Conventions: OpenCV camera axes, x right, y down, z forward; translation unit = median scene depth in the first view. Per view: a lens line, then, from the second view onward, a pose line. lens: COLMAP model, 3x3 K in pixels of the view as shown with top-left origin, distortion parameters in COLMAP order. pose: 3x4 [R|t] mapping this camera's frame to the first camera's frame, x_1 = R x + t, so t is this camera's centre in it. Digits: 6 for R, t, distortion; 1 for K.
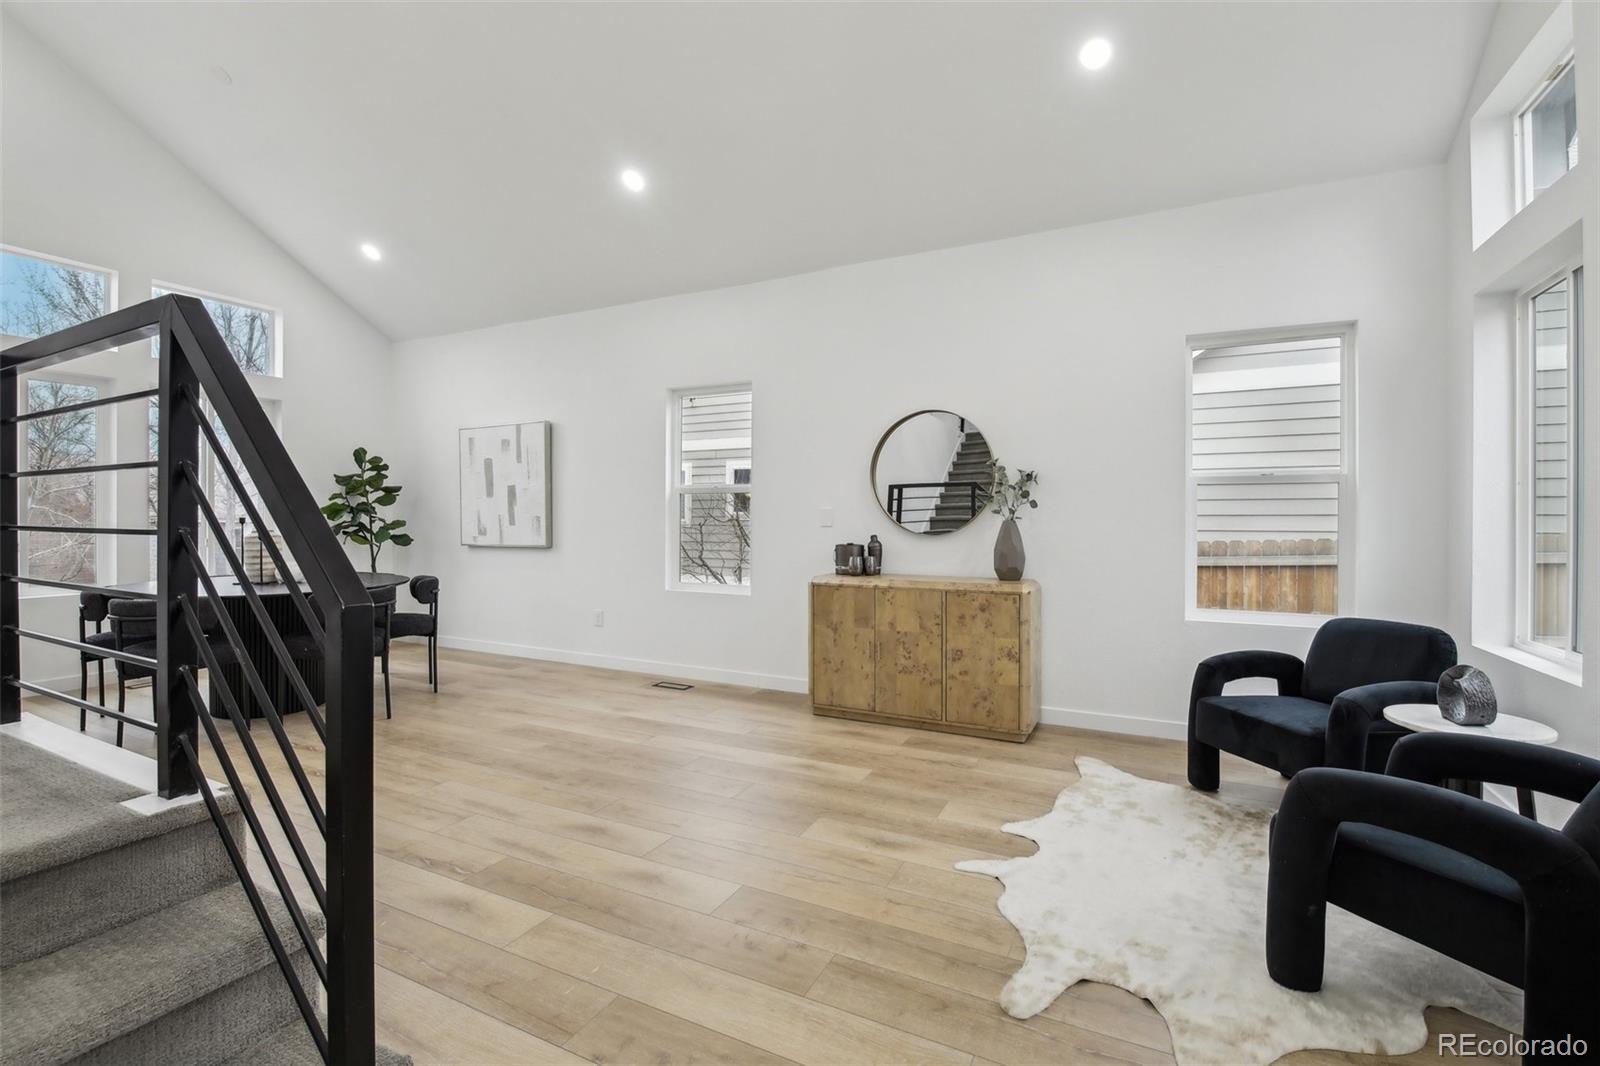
lens RADIAL K [[711.0, 0, 793.5], [0, 711.0, 522.6], [0, 0, 1]] dist [-0.002909, -0.000111]
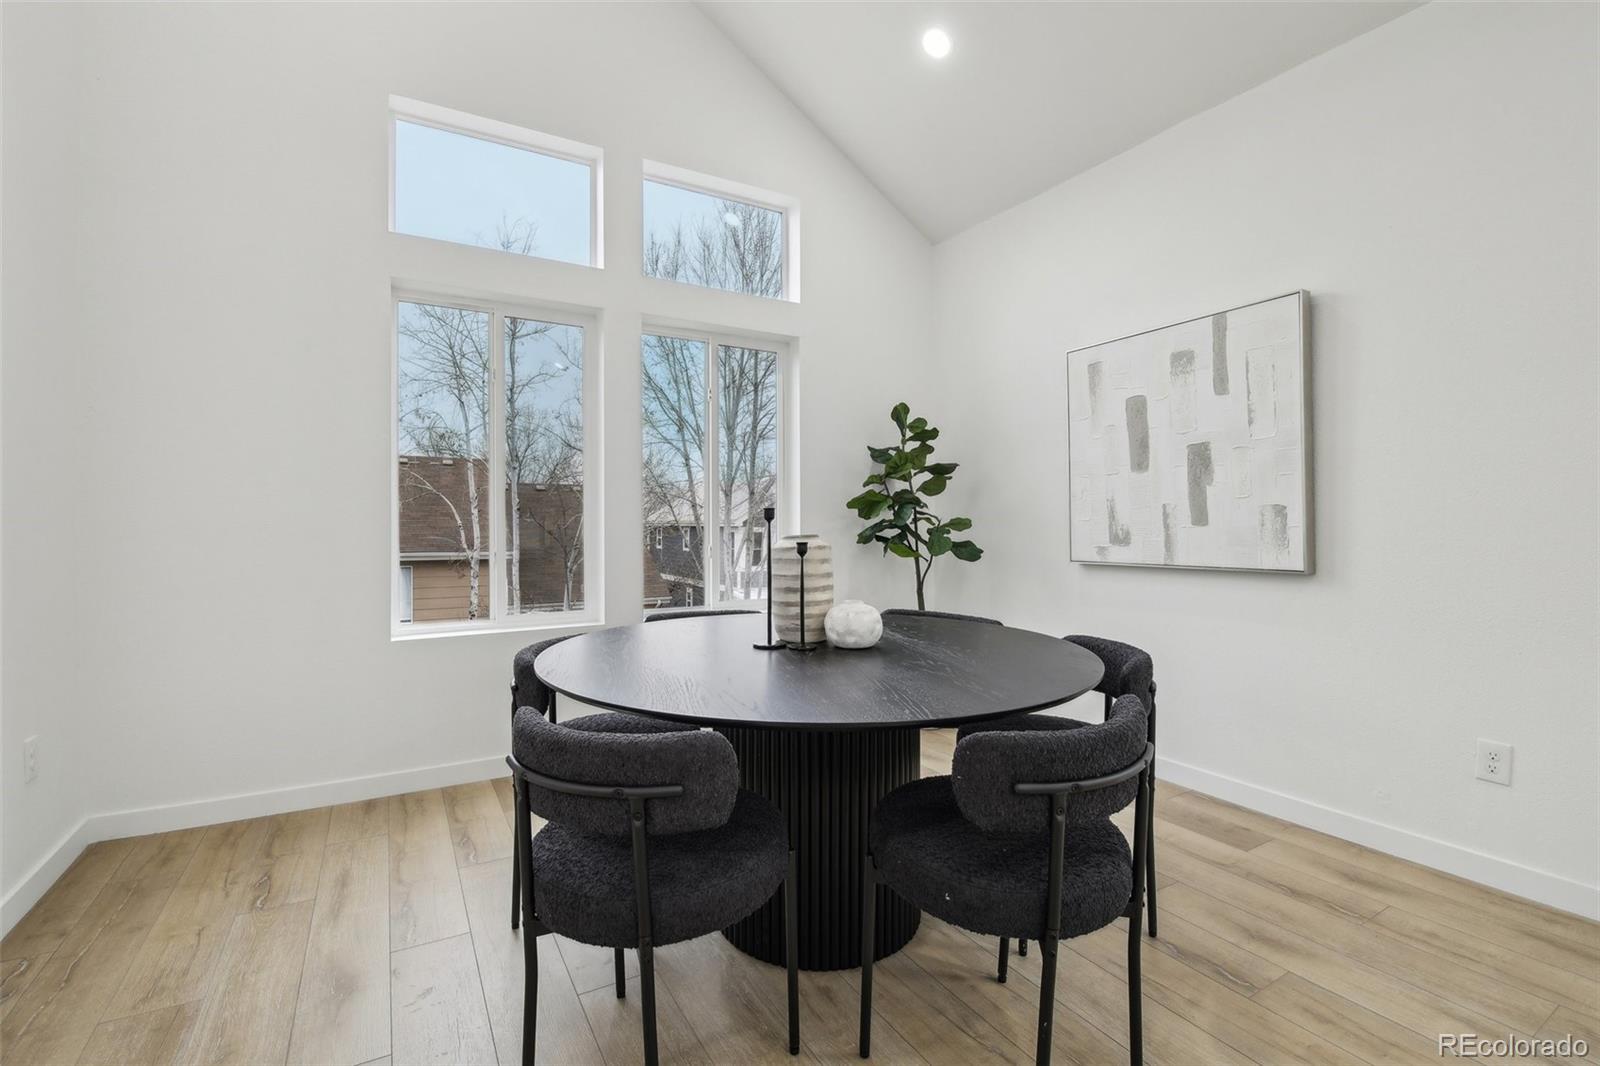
lens RADIAL K [[719.9, 0, 798.1], [0, 719.9, 518.8], [0, 0, 1]] dist [-0.001978, -0.008702]
pose [[0.843769, -0.011188, -0.536590, -0.370856], [0.005696, 0.999913, -0.011892, 0.004021], [0.536676, 0.006978, 0.843760, 0.443813]]
